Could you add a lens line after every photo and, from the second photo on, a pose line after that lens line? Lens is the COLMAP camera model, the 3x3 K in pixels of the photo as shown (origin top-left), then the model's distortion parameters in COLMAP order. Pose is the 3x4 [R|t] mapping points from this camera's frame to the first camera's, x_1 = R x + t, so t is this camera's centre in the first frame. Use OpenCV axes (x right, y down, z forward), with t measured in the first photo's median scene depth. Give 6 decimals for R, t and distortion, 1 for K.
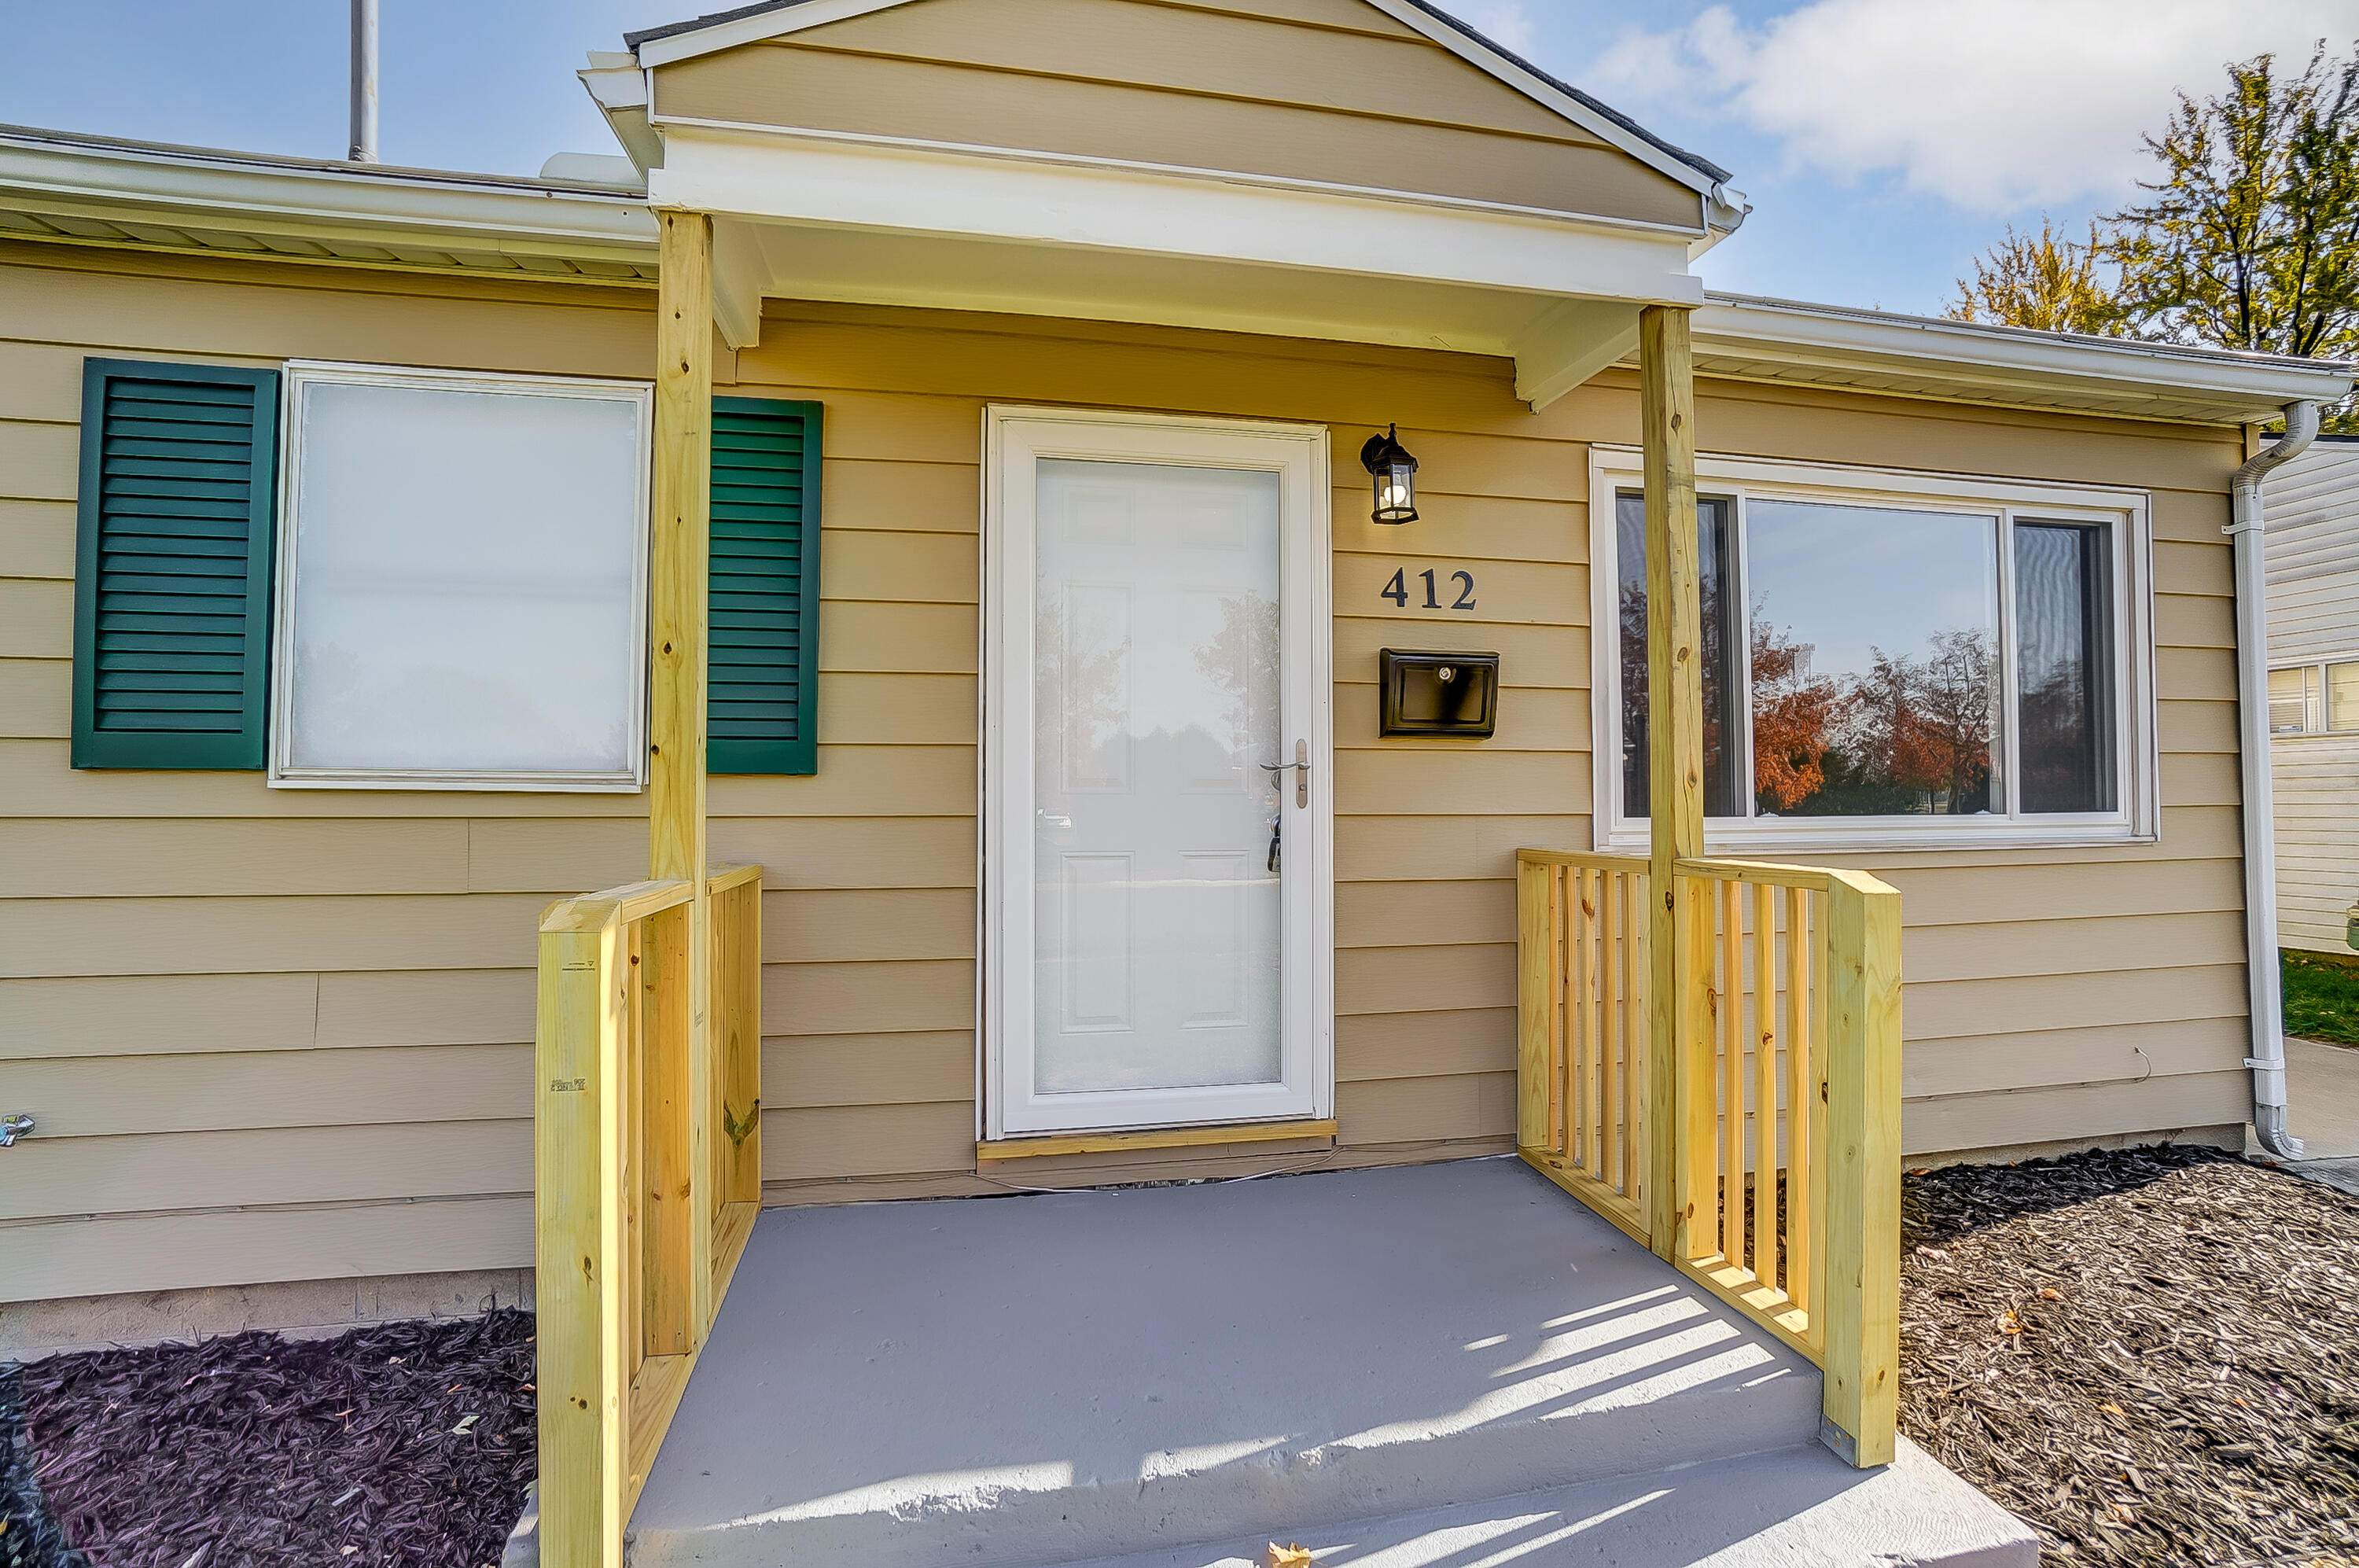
lens RADIAL K [[1042.8, 0, 1153.6], [0, 1042.8, 775.5], [0, 0, 1]] dist [-0.057612, 0.016094]
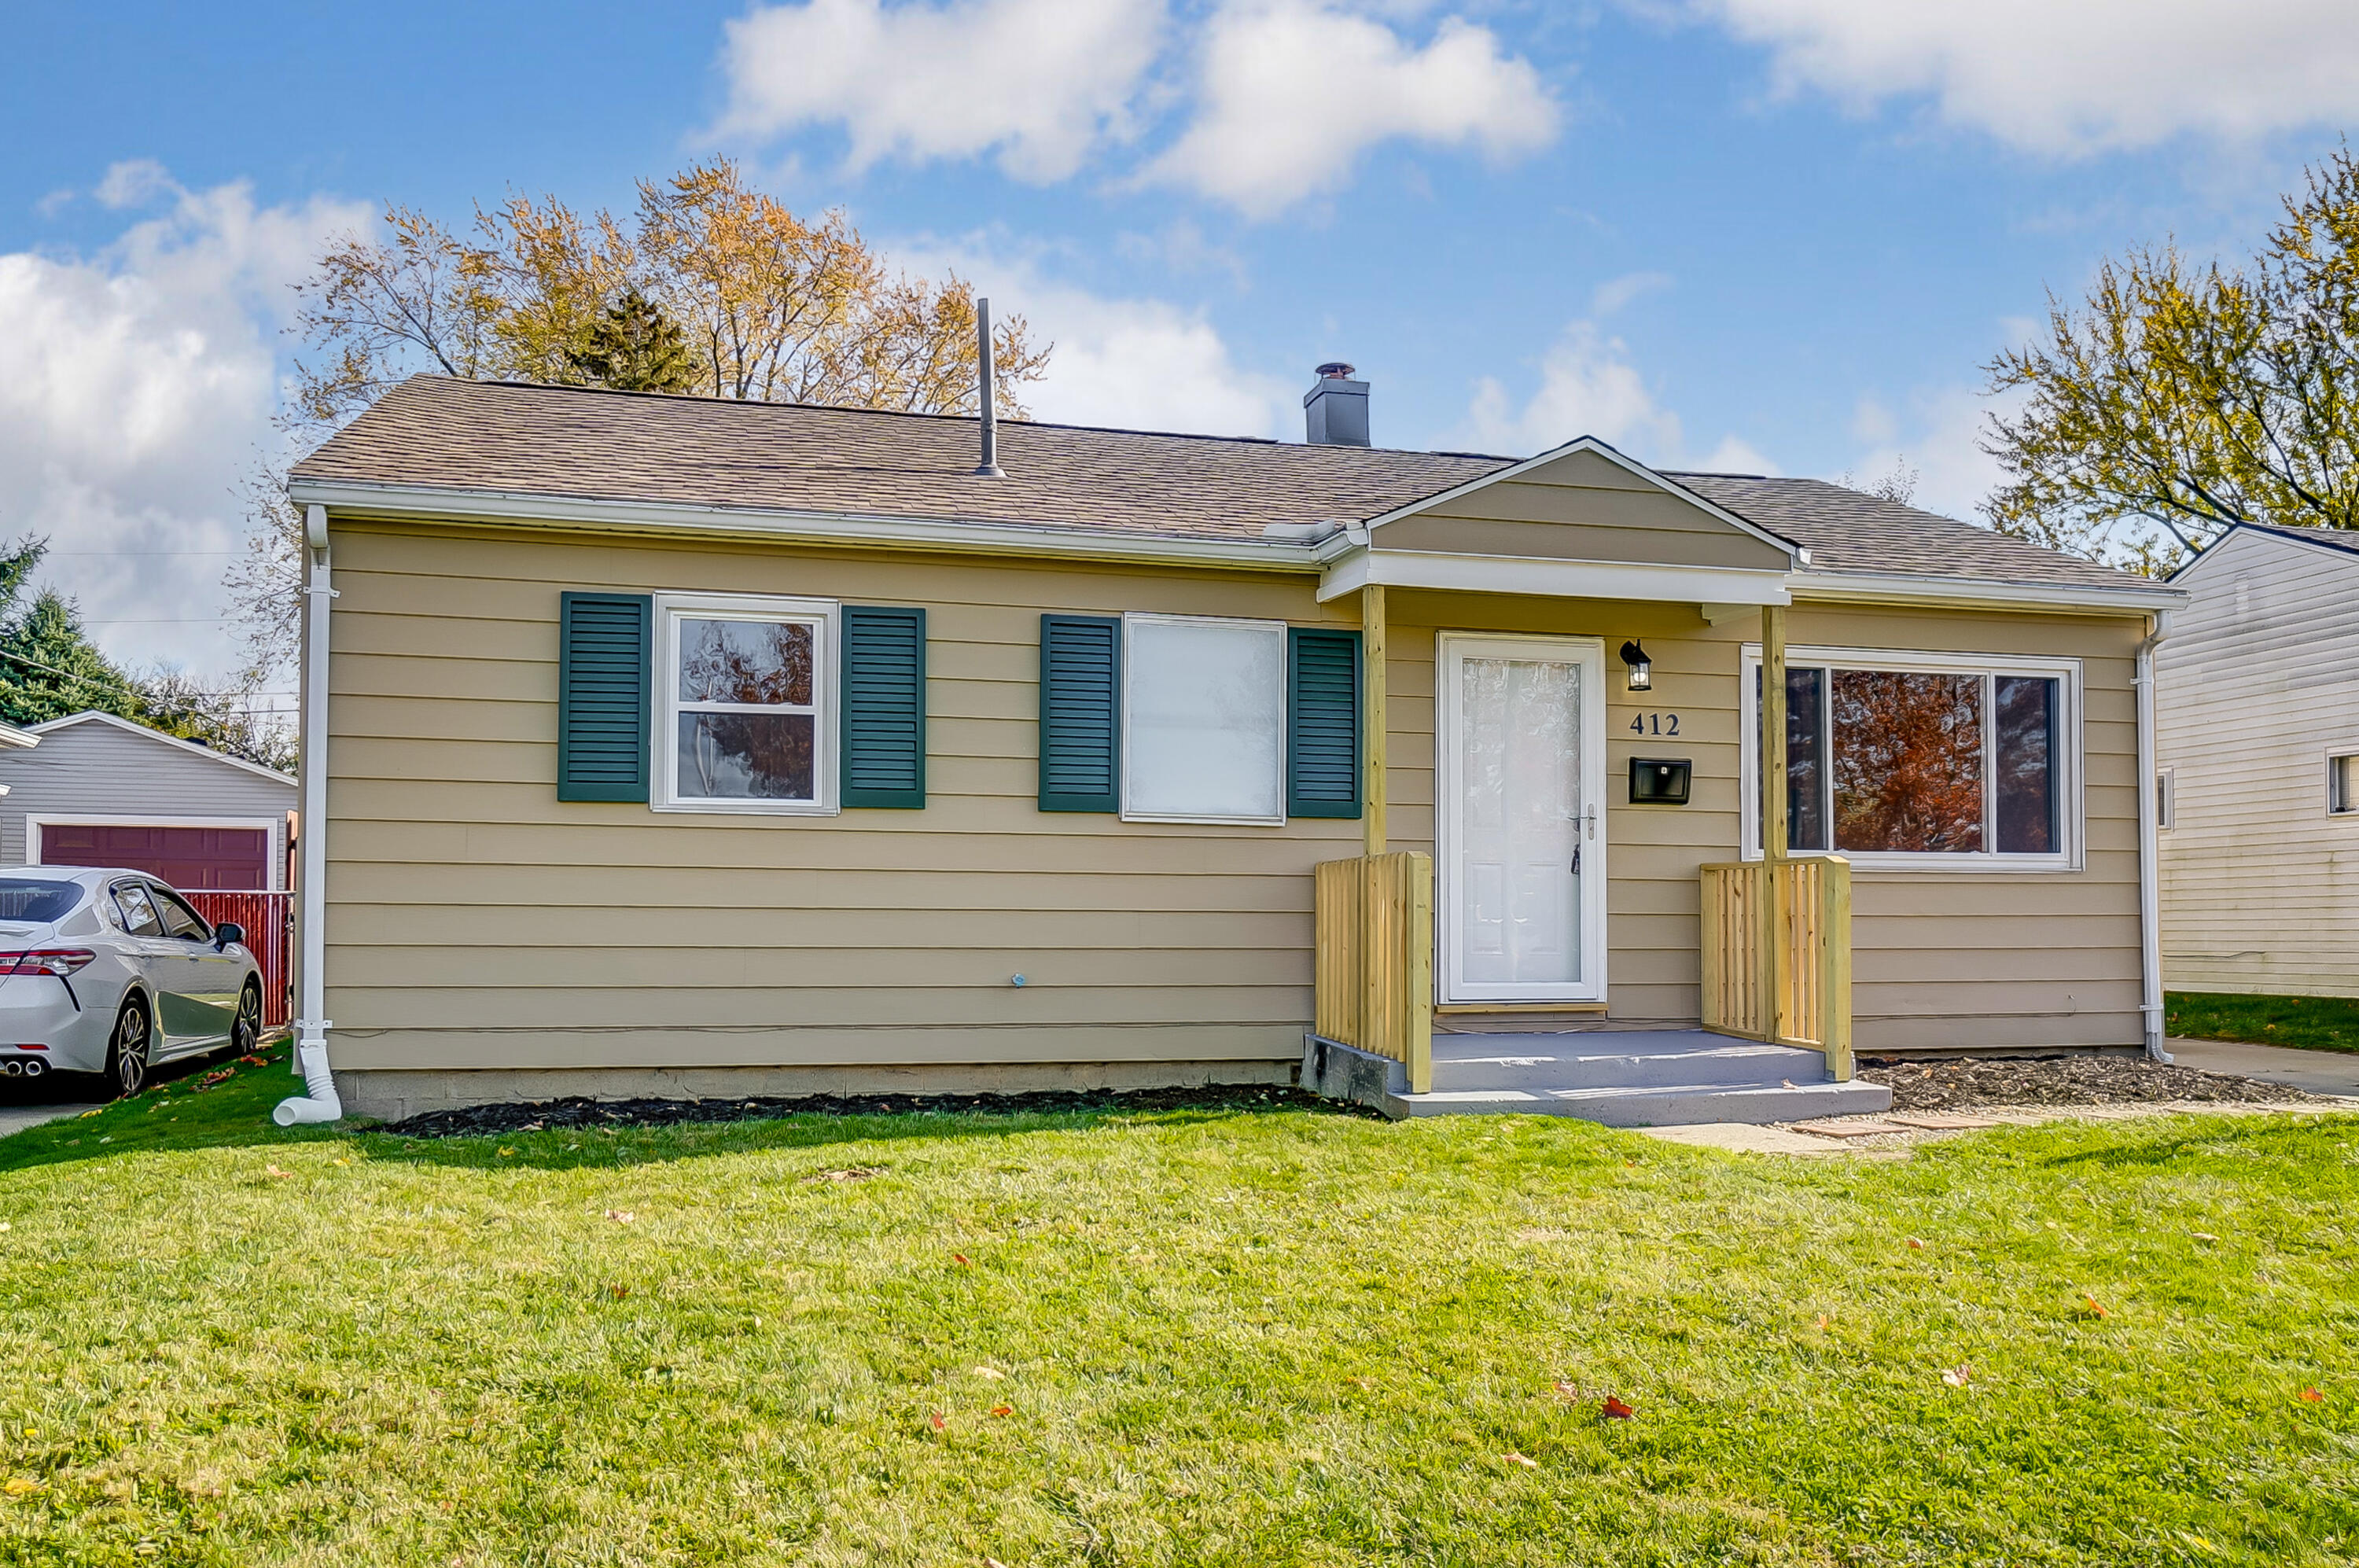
lens RADIAL K [[1835.7, 0, 1172.3], [0, 1835.7, 864.9], [0, 0, 1]] dist [-0.009447, 0.002880]
pose [[0.997226, 0.007152, 0.074094, -0.871685], [-0.006523, 0.999941, -0.008731, 0.111288], [-0.074152, 0.008223, 0.997213, -2.300663]]
